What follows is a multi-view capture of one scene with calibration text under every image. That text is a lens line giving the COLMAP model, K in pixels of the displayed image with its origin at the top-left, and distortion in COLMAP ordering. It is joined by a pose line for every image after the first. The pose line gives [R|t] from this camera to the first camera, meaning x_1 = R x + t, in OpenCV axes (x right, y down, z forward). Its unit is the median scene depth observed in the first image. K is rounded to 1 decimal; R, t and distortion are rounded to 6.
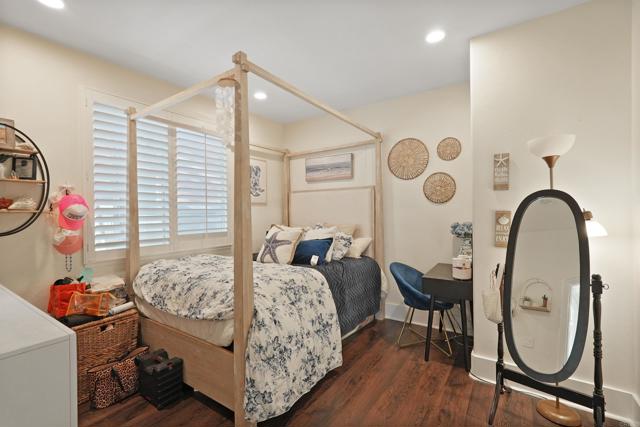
lens RADIAL K [[289.4, 0, 323.8], [0, 289.4, 212.4], [0, 0, 1]] dist [-0.002608, 0.002895]
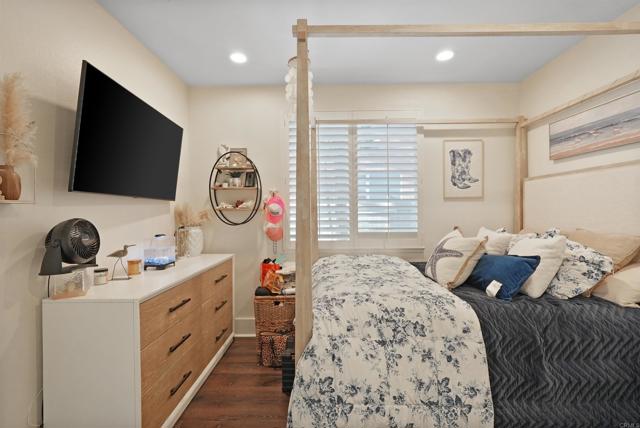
lens RADIAL K [[289.4, 0, 321.4], [0, 289.4, 213.8], [0, 0, 1]] dist [-0.002608, 0.002895]
pose [[0.547742, 0.016192, -0.836491, 0.345821], [0.000744, 0.999803, 0.019840, -0.007631], [0.836647, -0.011490, 0.547622, 0.446660]]
